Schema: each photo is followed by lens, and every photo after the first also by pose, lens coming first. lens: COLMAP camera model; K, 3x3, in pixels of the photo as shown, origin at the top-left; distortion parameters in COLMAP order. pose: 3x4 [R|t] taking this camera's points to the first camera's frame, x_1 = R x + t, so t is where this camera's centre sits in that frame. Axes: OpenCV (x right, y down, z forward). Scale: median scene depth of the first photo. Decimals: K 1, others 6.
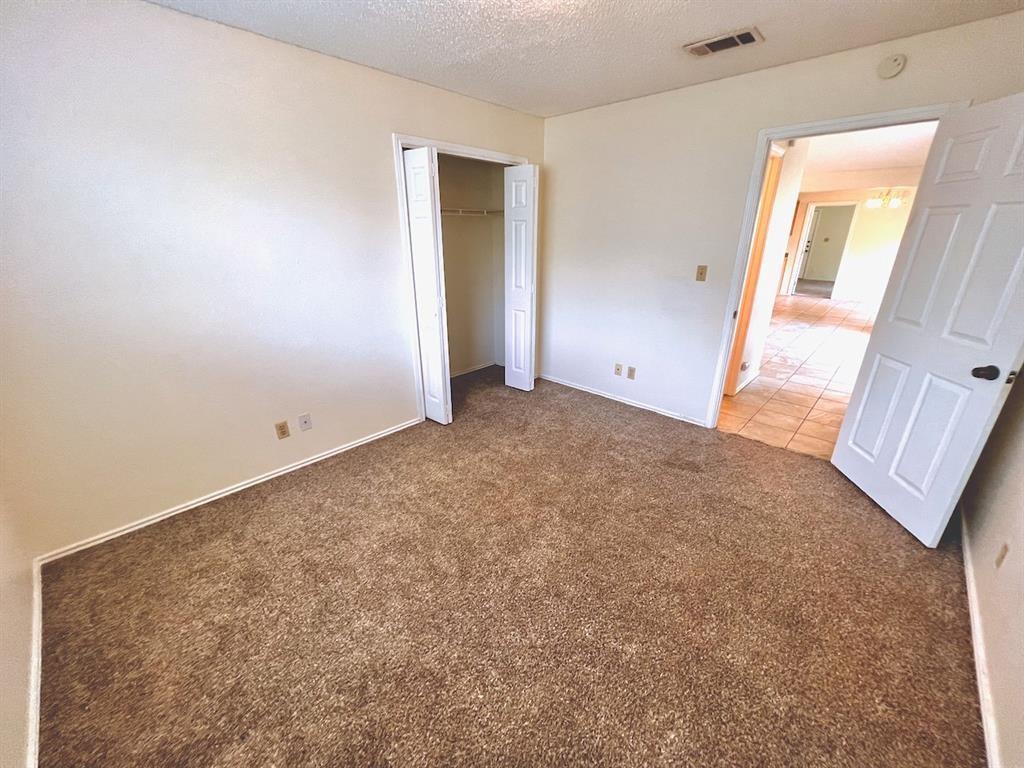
lens RADIAL K [[411.0, 0, 512.0], [0, 411.0, 384.0], [0, 0, 1]] dist [0.001060, 0.000207]
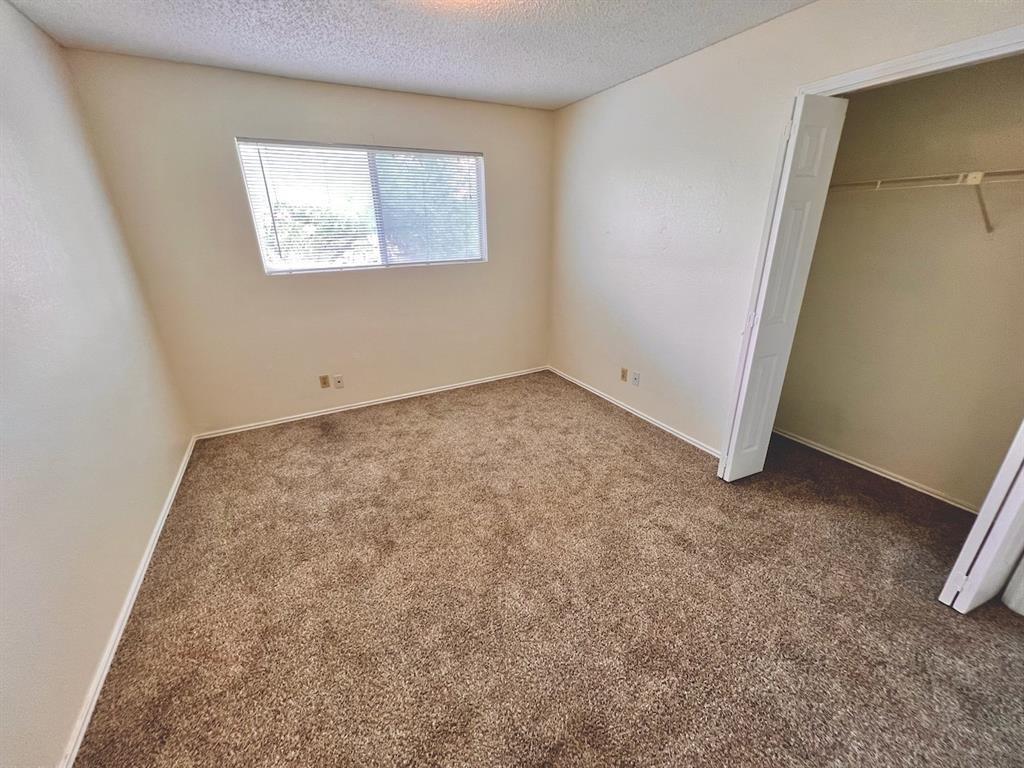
lens RADIAL K [[411.0, 0, 512.0], [0, 411.0, 384.0], [0, 0, 1]] dist [0.001060, 0.000207]
pose [[-0.322655, 0.341968, -0.882582, 0.795806], [-0.319188, 0.838523, 0.441585, -0.357285], [0.891074, 0.424190, -0.161402, 0.981998]]
